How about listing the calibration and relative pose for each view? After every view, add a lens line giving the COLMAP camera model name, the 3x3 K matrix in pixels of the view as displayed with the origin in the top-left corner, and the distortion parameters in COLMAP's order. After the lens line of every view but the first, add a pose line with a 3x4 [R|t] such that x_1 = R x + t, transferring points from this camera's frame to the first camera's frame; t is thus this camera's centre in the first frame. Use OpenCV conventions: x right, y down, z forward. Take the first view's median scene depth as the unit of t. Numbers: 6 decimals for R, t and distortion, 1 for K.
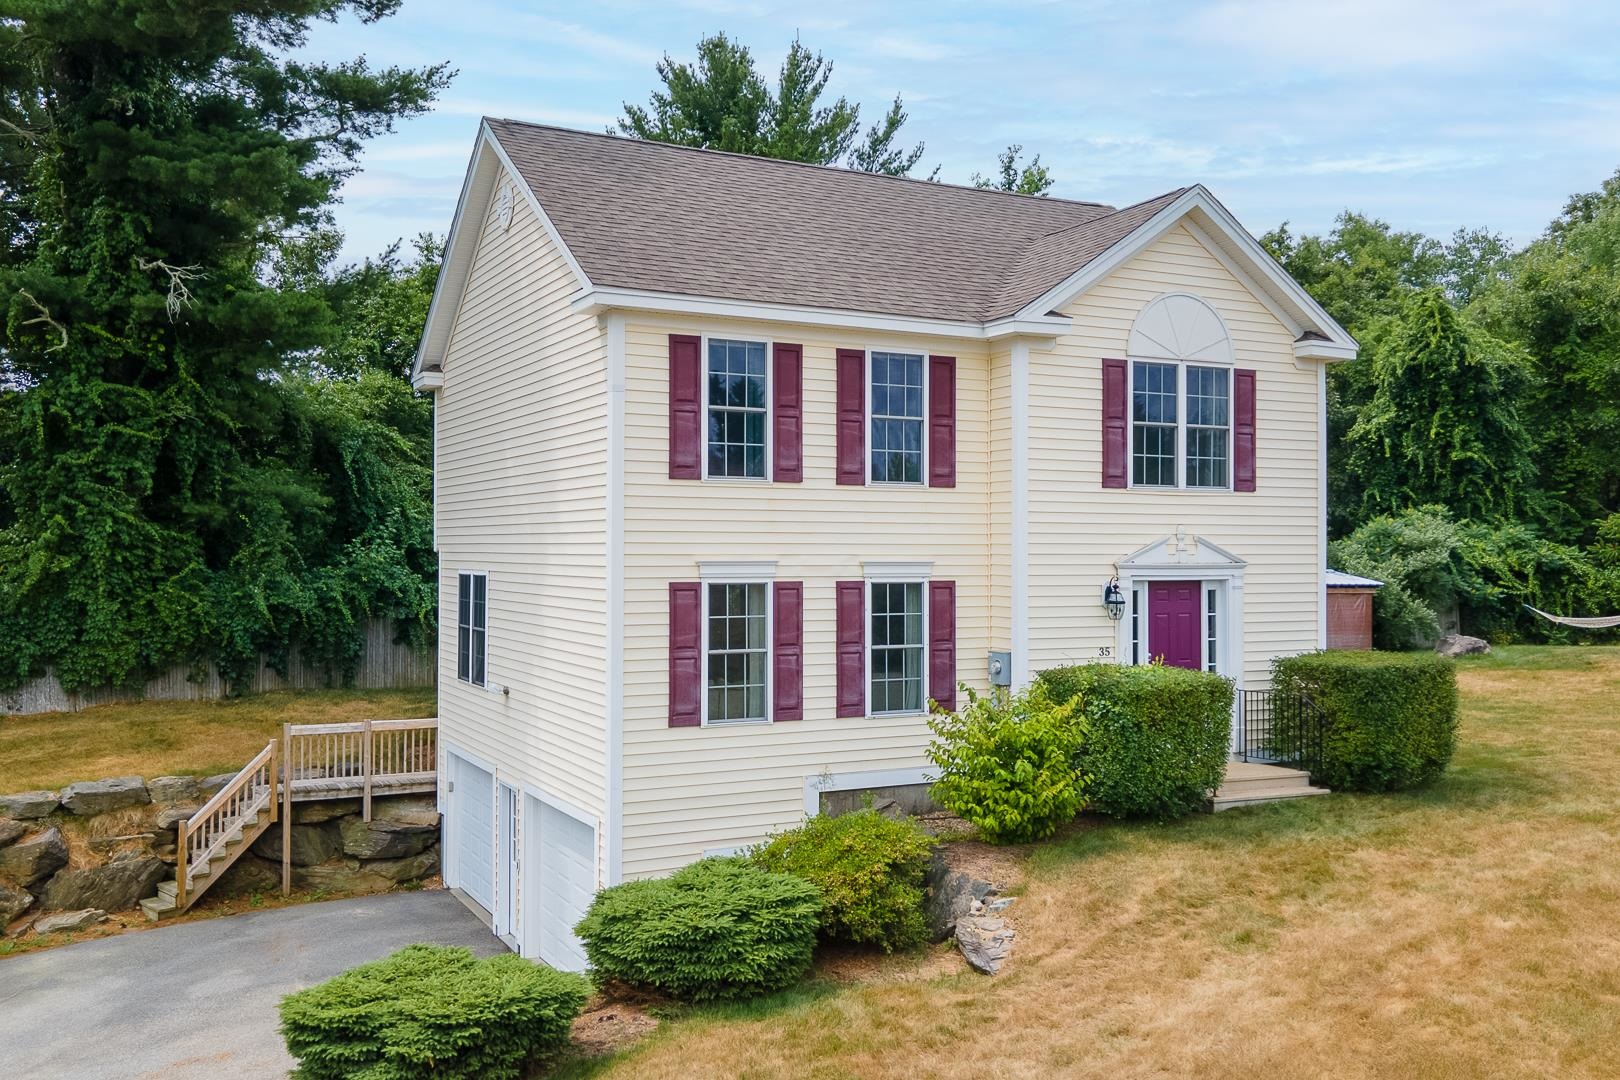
lens RADIAL K [[1414.0, 0, 784.3], [0, 1414.0, 532.8], [0, 0, 1]] dist [0.008181, 0.073075]
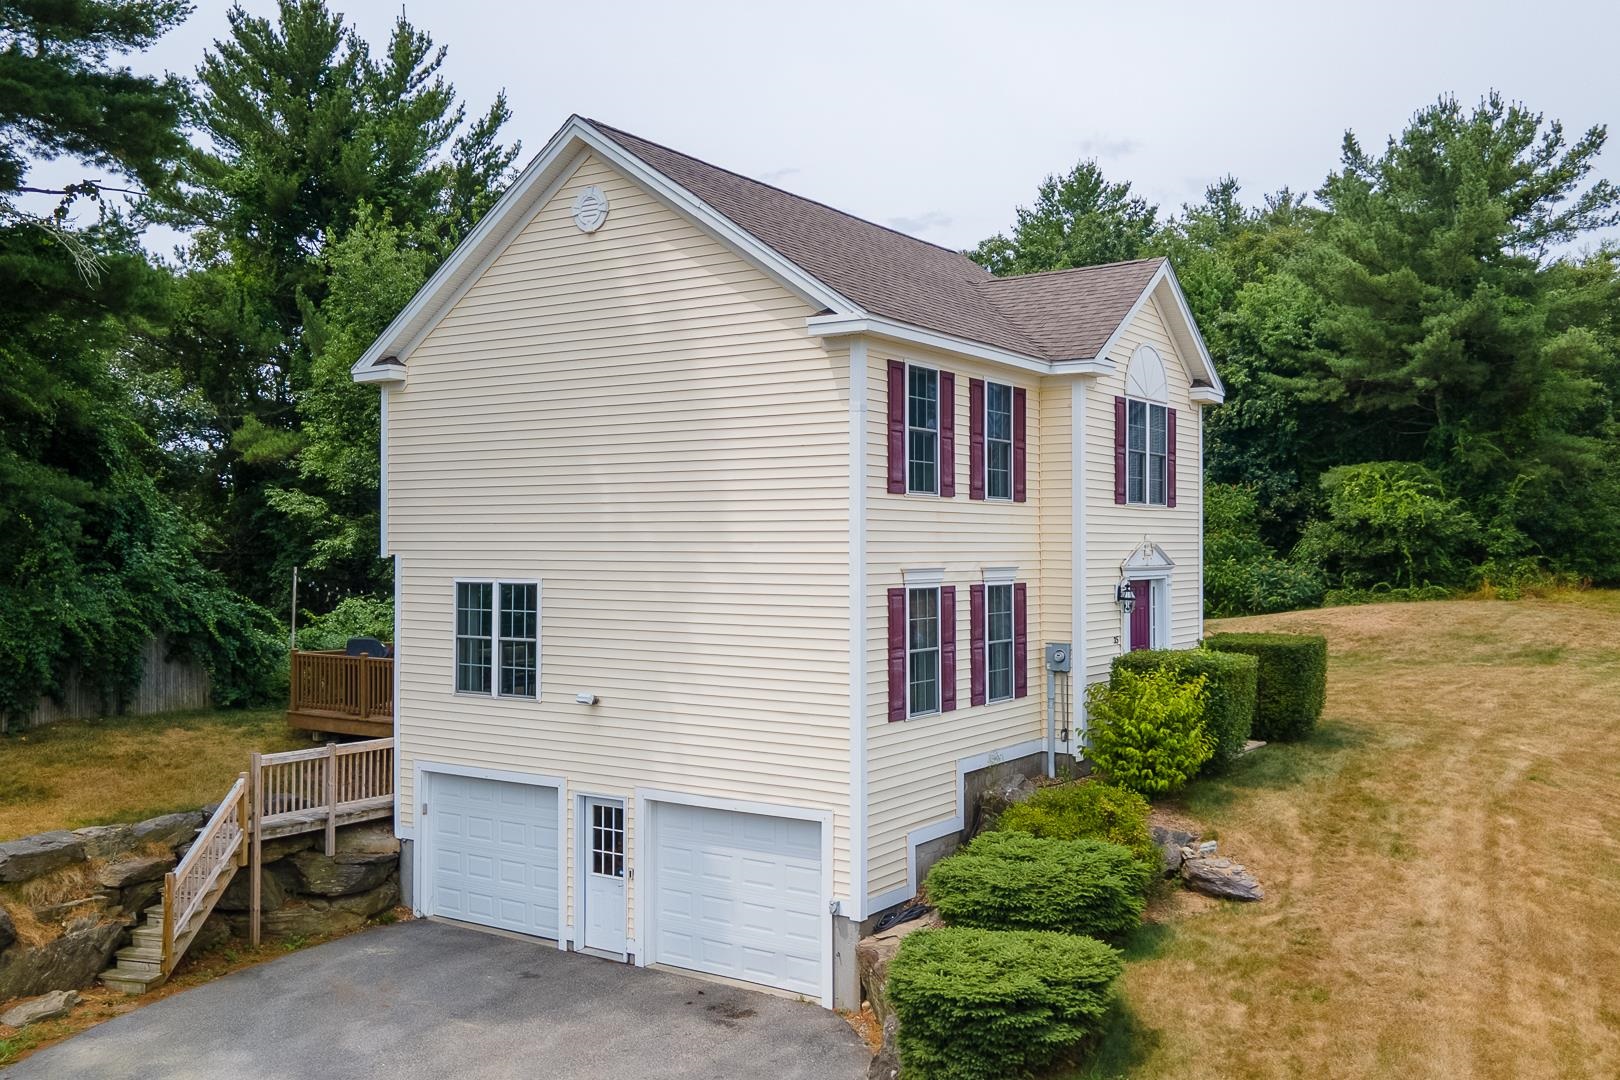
lens RADIAL K [[1412.2, 0, 810.0], [0, 1412.2, 540.0], [0, 0, 1]] dist [0.024859, 0.055045]
pose [[0.879400, 0.000708, 0.476083, -0.551157], [-0.004844, 0.999960, 0.007461, -0.008497], [-0.476059, -0.008868, 0.879369, 0.063920]]
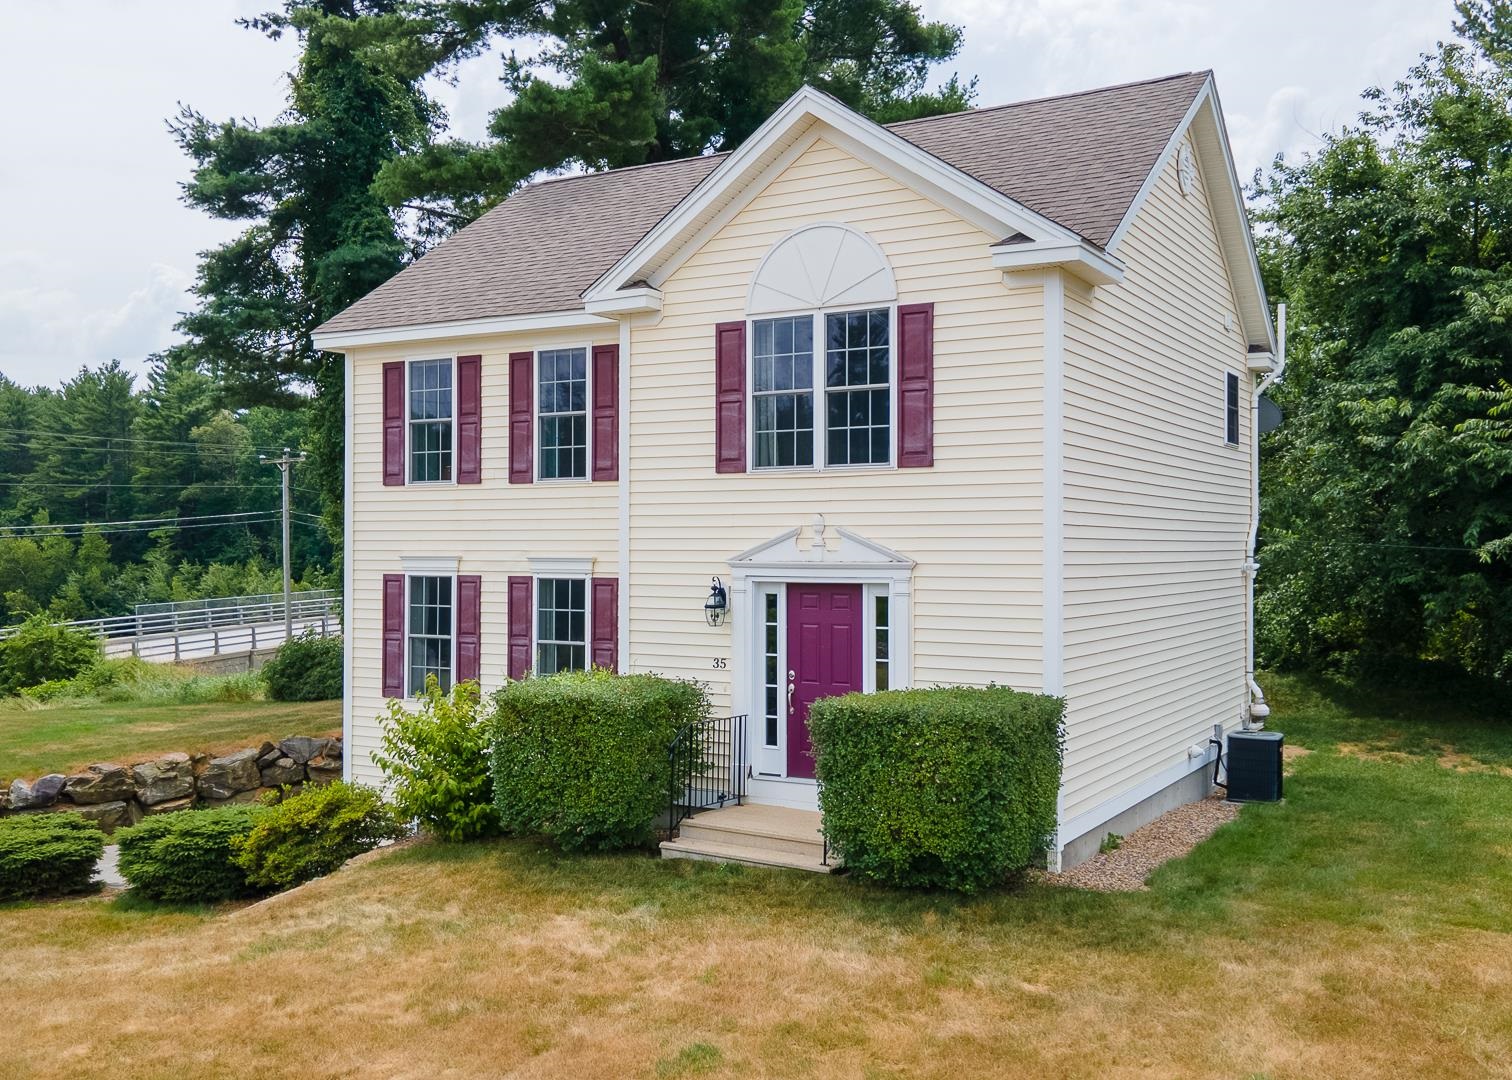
lens RADIAL K [[1544.0, 0, 756.0], [0, 1544.0, 540.0], [0, 0, 1]] dist [0.024920, 0.018150]
pose [[0.508918, -0.007662, -0.860781, 1.004336], [0.007946, 0.999960, -0.004203, 0.012425], [0.860779, -0.004701, 0.508958, 0.518662]]
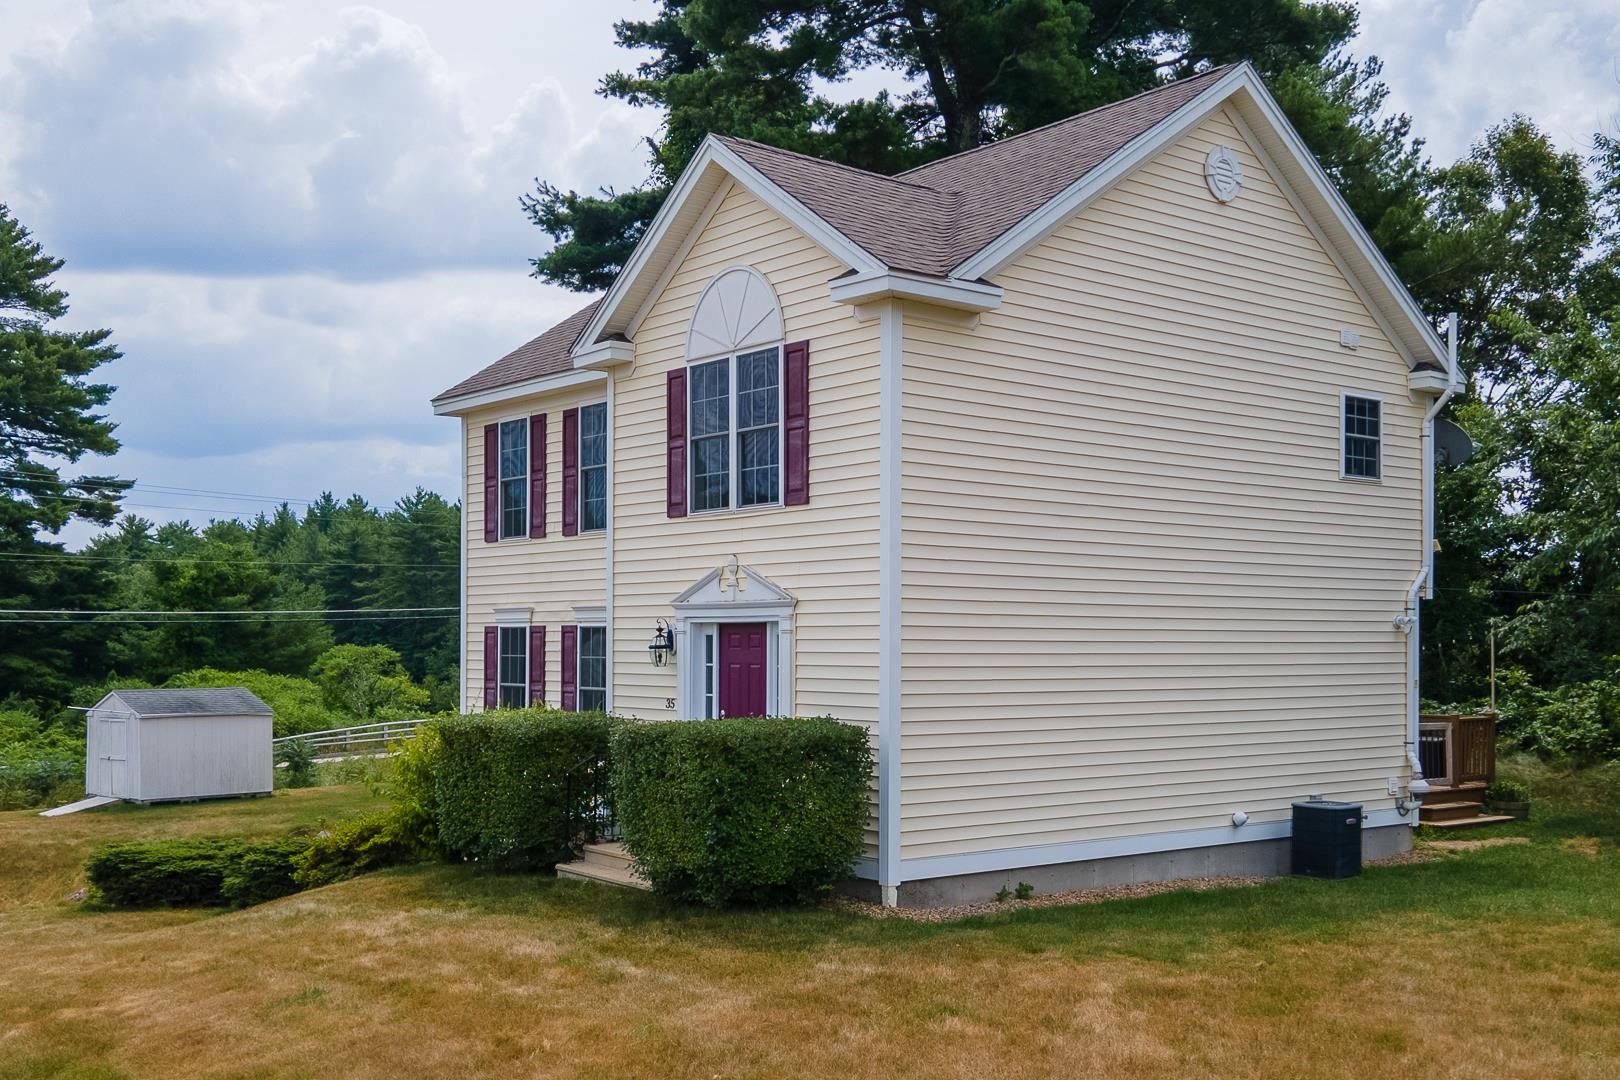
lens RADIAL K [[1821.7, 0, 814.7], [0, 1821.7, 659.7], [0, 0, 1]] dist [0.026861, 0.007394]
pose [[0.167992, 0.002559, -0.985785, 1.307091], [0.005587, 0.999978, 0.003548, 0.050912], [0.985773, -0.006104, 0.167974, 0.861060]]
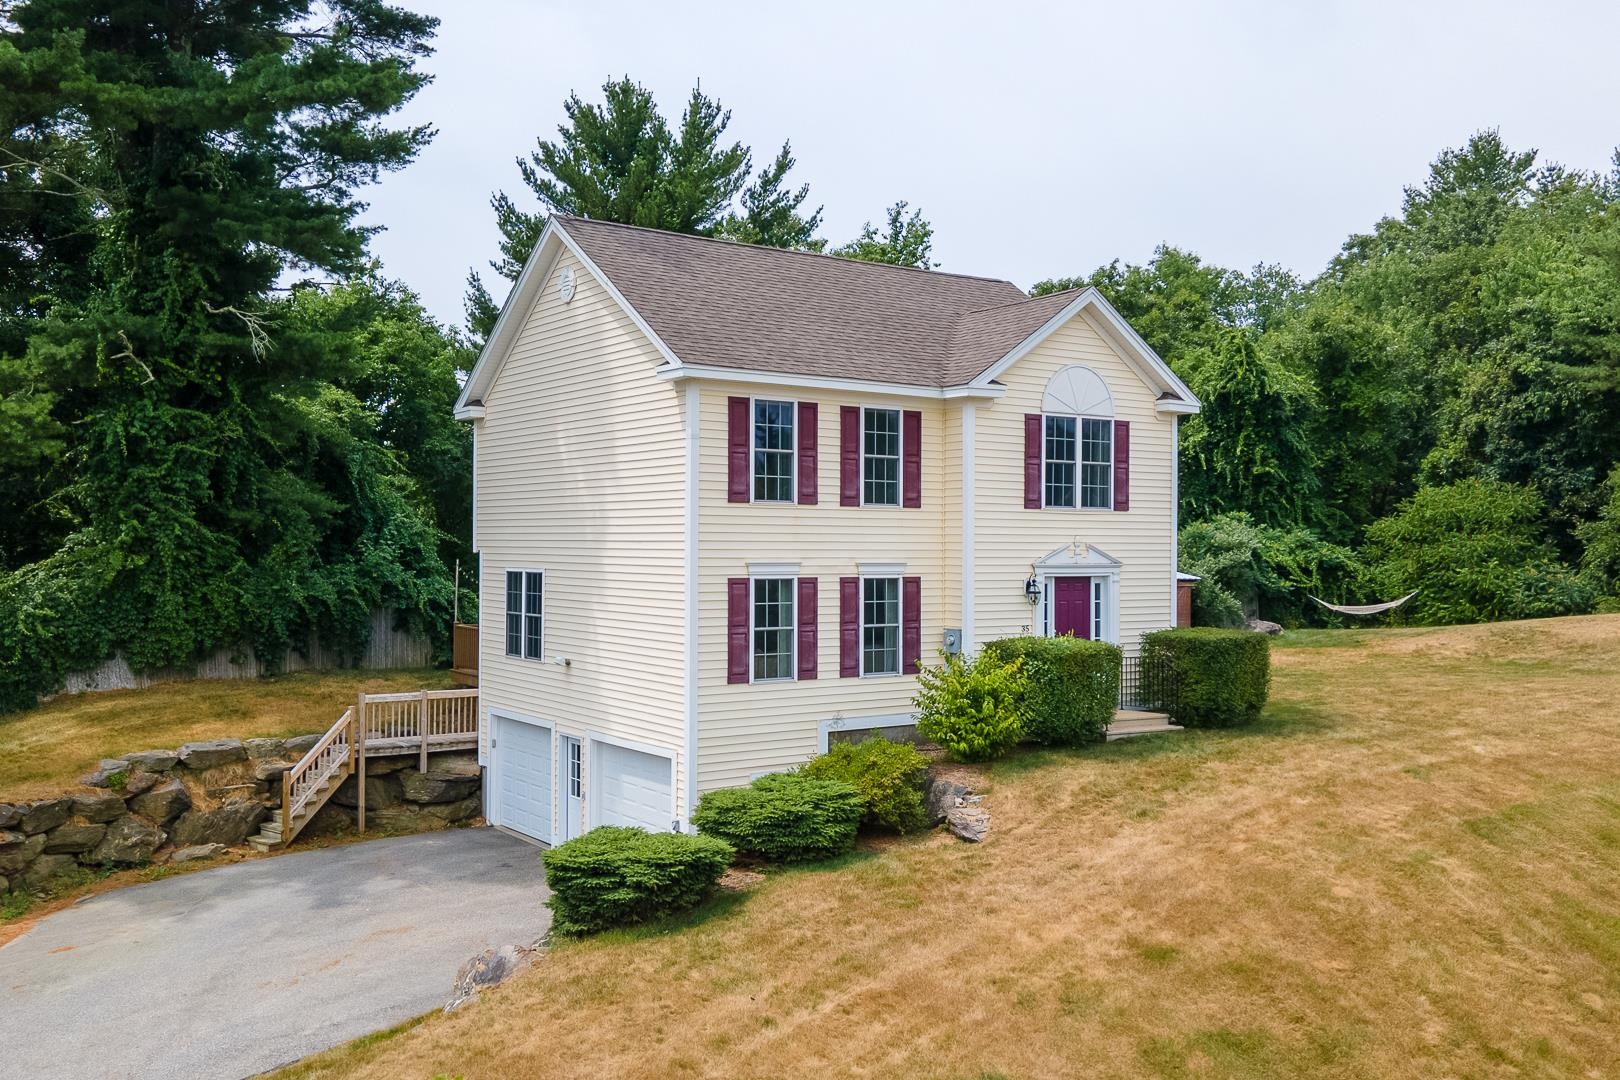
lens RADIAL K [[1410.1, 0, 790.1], [0, 1410.1, 544.8], [0, 0, 1]] dist [0.074298, -0.139302]
pose [[0.991345, 0.002738, 0.131257, -0.170623], [-0.004381, 0.999916, 0.012234, -0.012081], [-0.131212, -0.012704, 0.991273, -0.307183]]
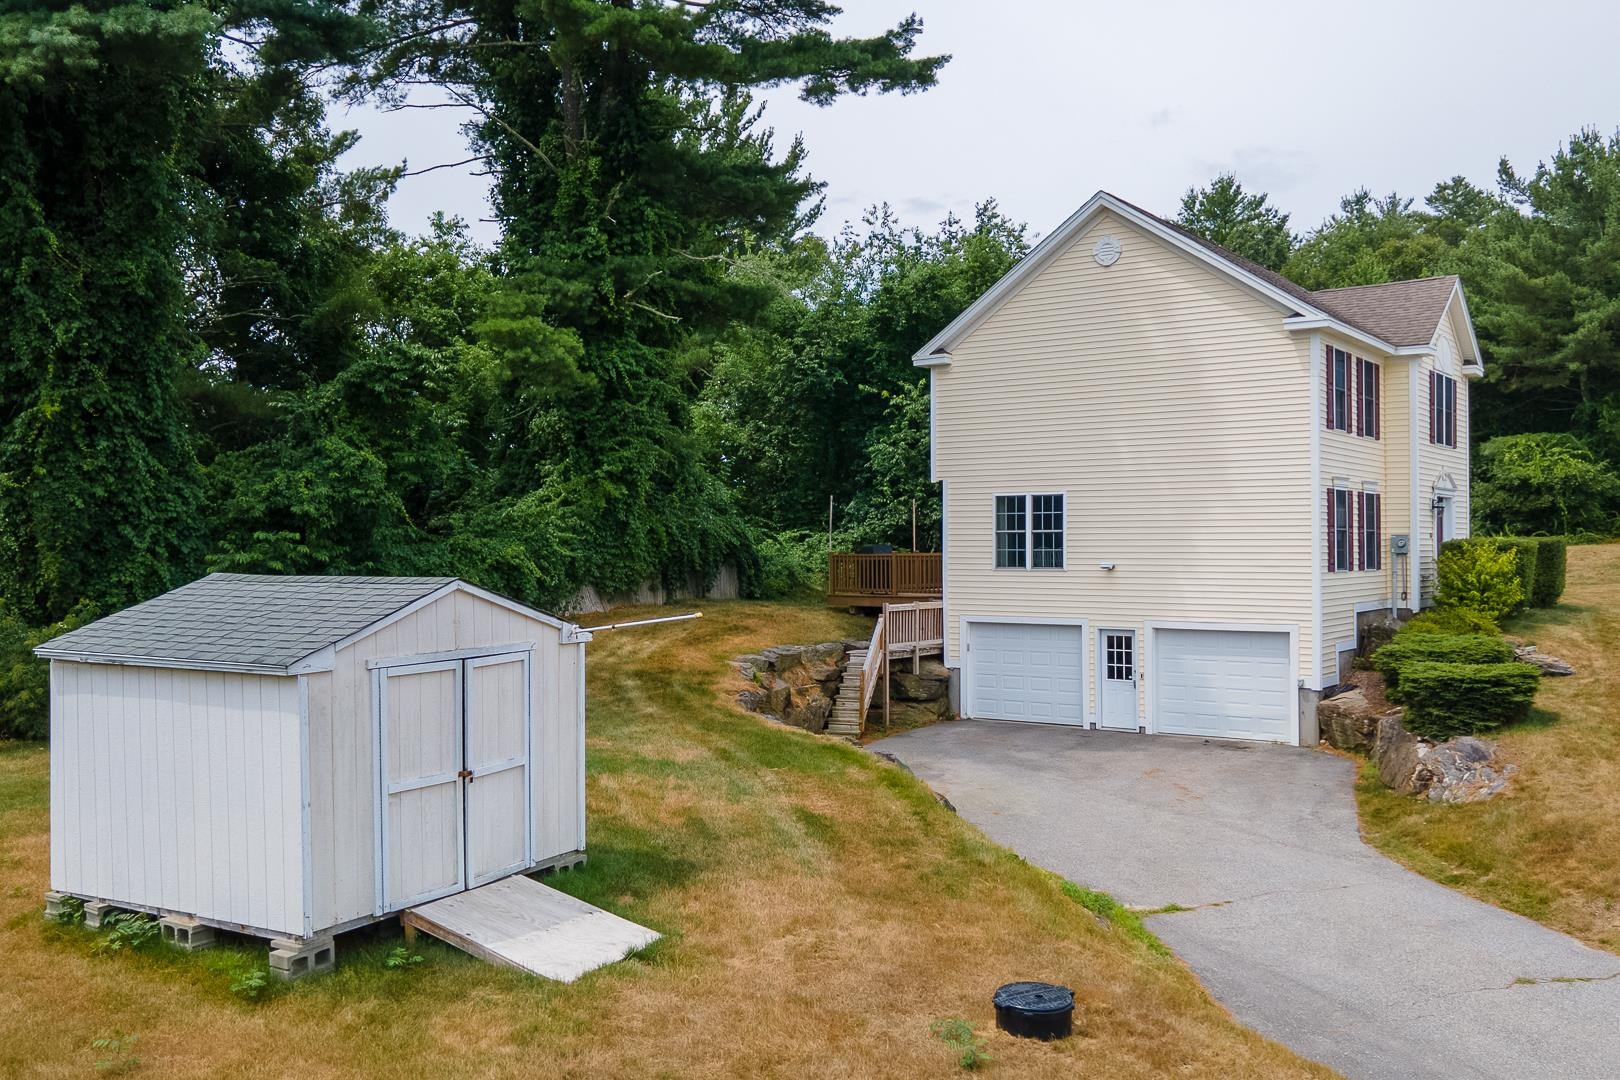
lens RADIAL K [[1394.4, 0, 810.0], [0, 1394.4, 540.0], [0, 0, 1]] dist [-0.013007, 0.075146]
pose [[0.899168, -0.003623, 0.437588, -1.188214], [-0.000921, 0.999948, 0.010171, 0.069577], [-0.437602, -0.009549, 0.899118, -0.222146]]
